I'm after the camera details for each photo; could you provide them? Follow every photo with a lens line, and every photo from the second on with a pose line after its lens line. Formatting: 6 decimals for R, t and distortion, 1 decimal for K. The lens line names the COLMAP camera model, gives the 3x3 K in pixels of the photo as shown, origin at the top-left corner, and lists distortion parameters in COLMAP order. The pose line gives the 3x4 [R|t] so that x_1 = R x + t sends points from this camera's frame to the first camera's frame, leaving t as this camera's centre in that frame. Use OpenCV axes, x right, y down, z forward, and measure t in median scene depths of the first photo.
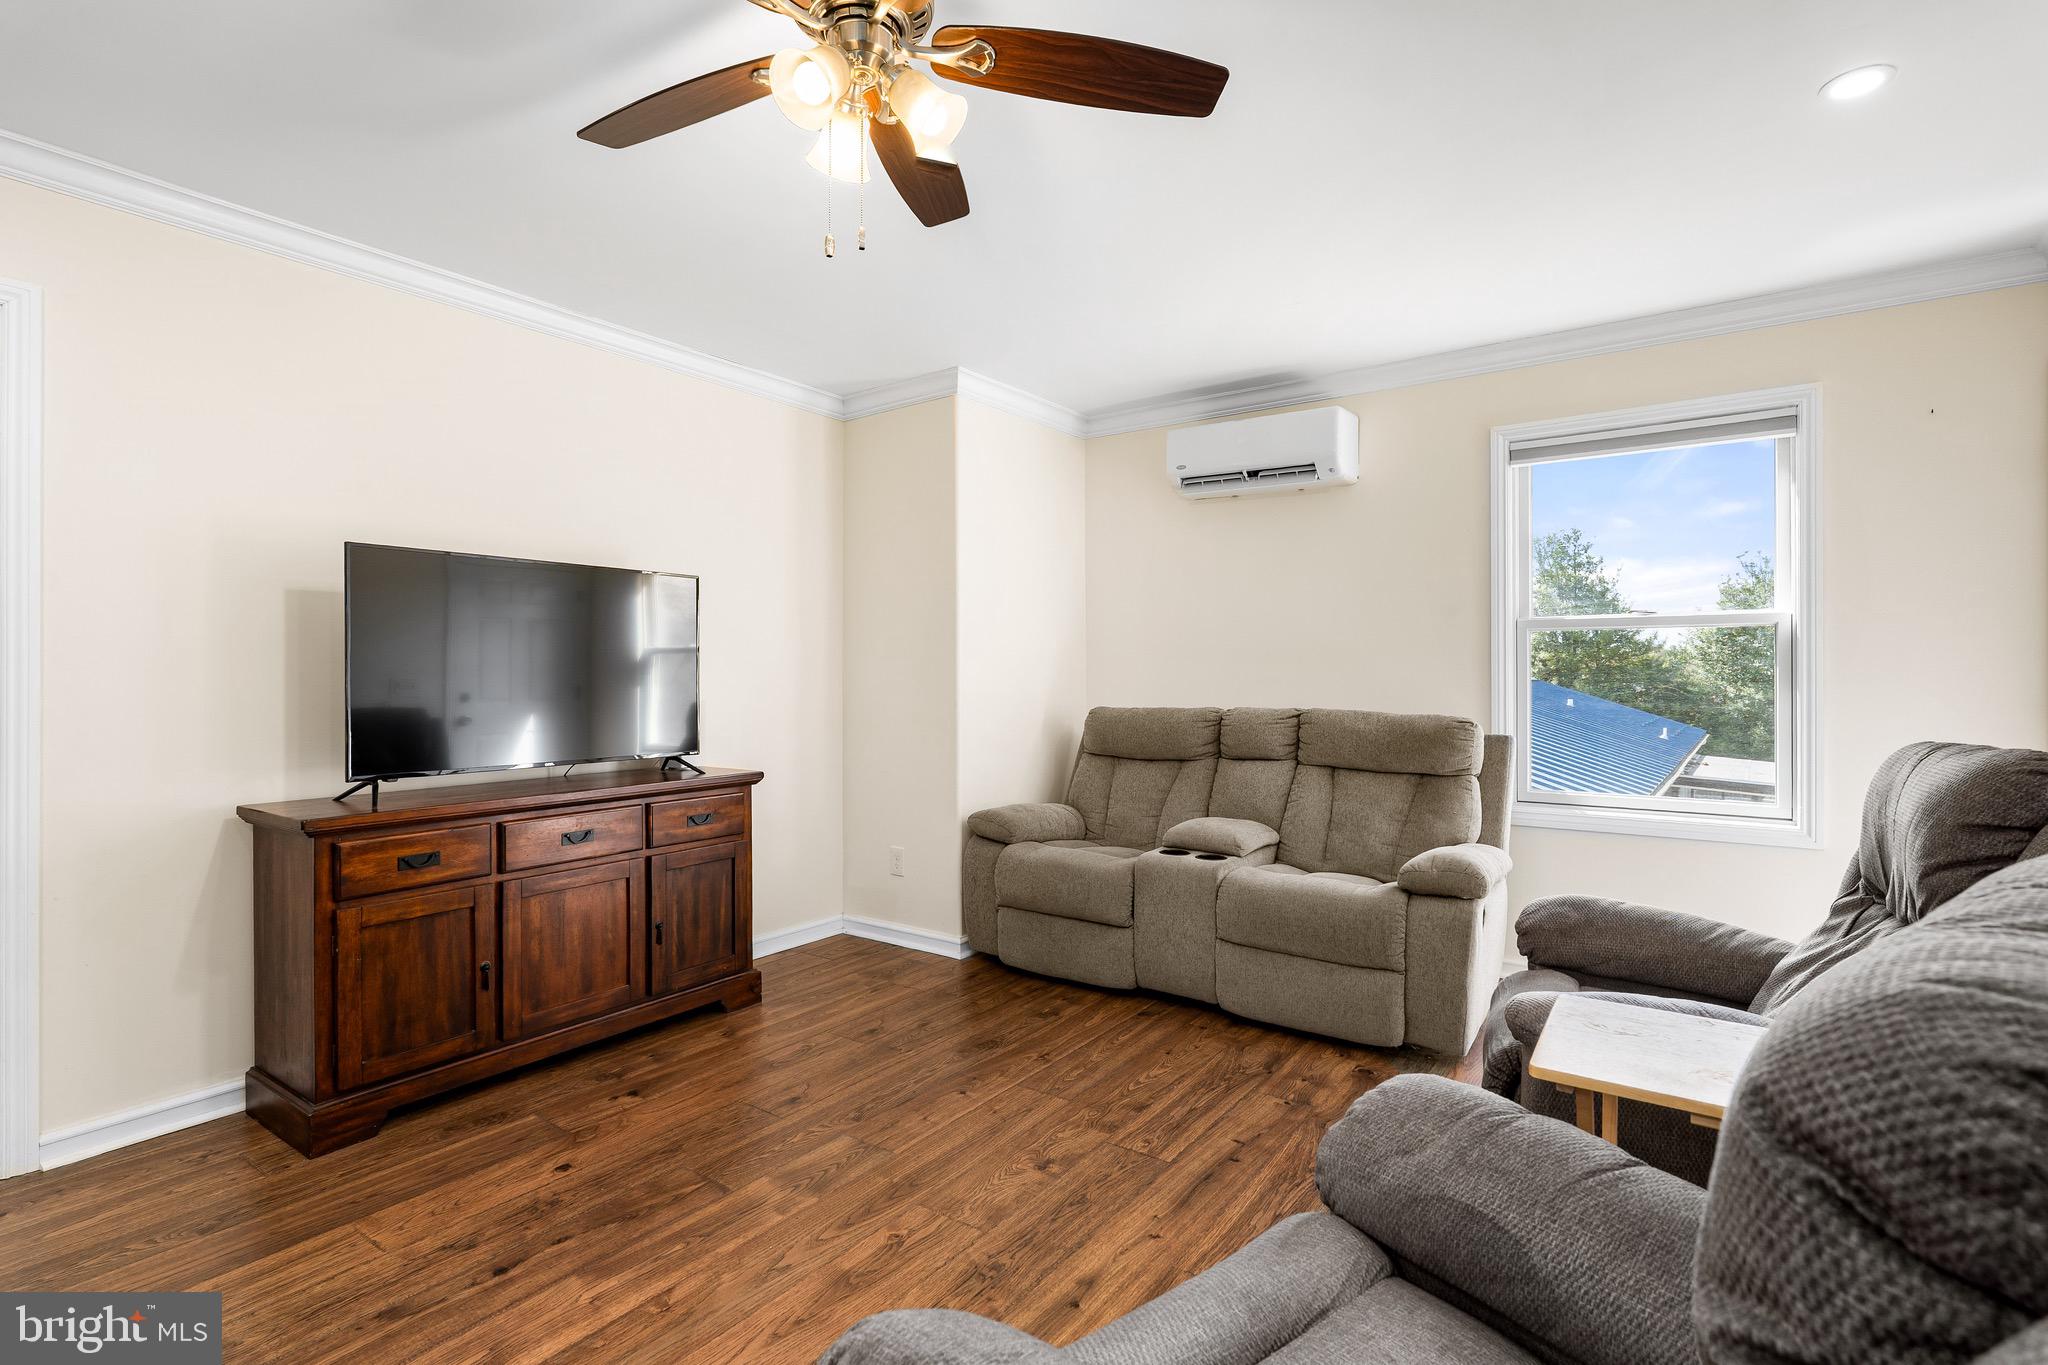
lens RADIAL K [[977.1, 0, 1024.5], [0, 977.1, 678.6], [0, 0, 1]] dist [-0.004429, 0.000064]
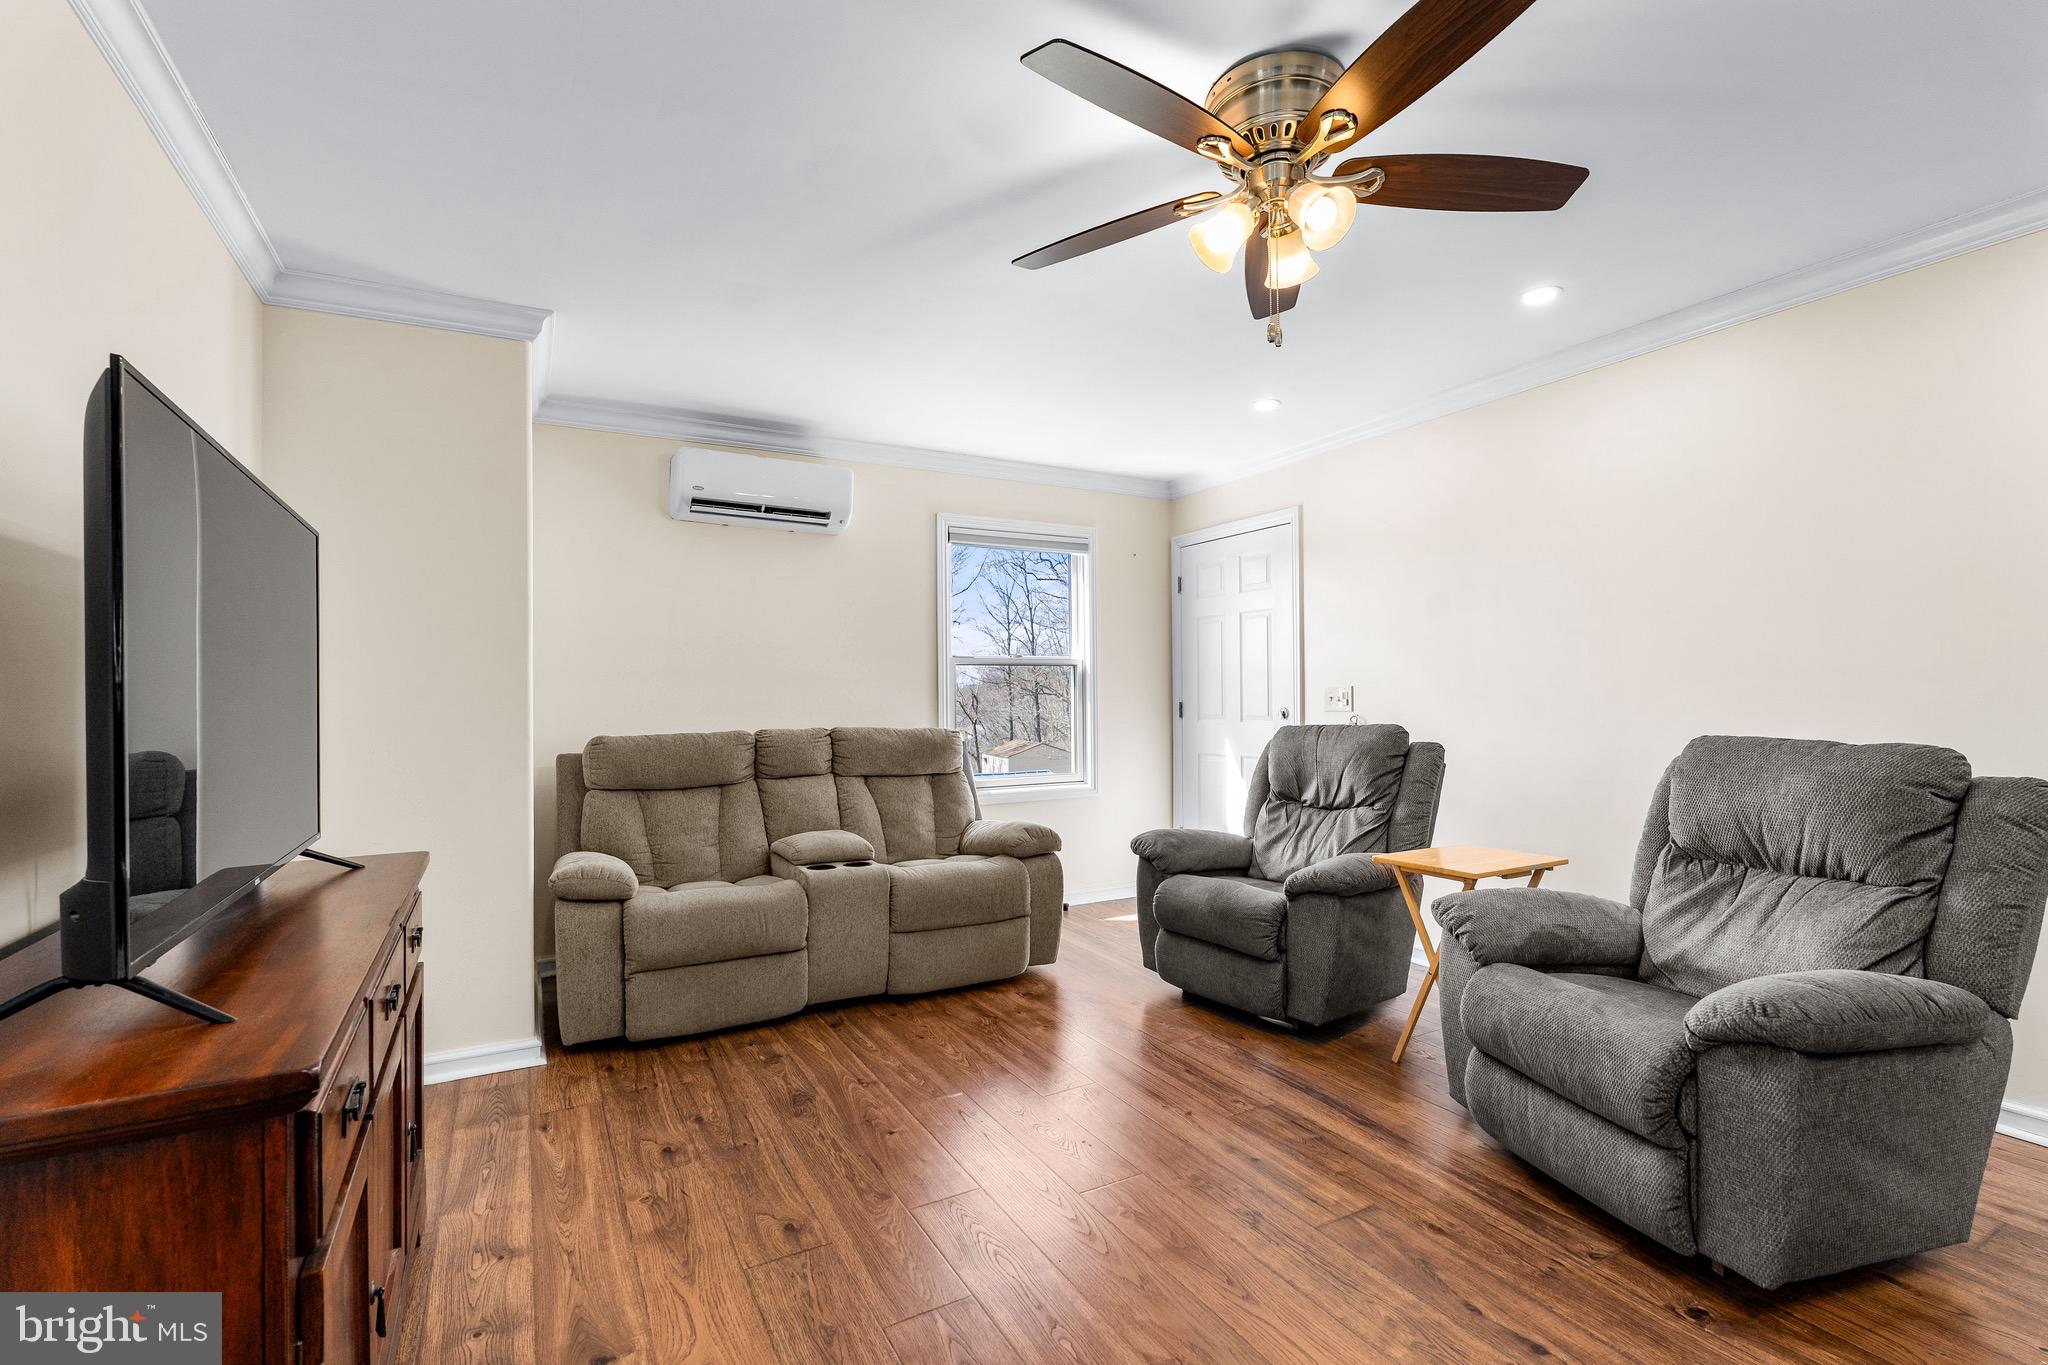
lens RADIAL K [[912.2, 0, 1024.9], [0, 912.2, 685.5], [0, 0, 1]] dist [-0.001425, 0.000086]
pose [[0.426500, 0.004736, 0.904475, -0.653528], [0.010360, 0.999895, -0.010121, -0.005755], [-0.904428, 0.013687, 0.426406, 0.388518]]
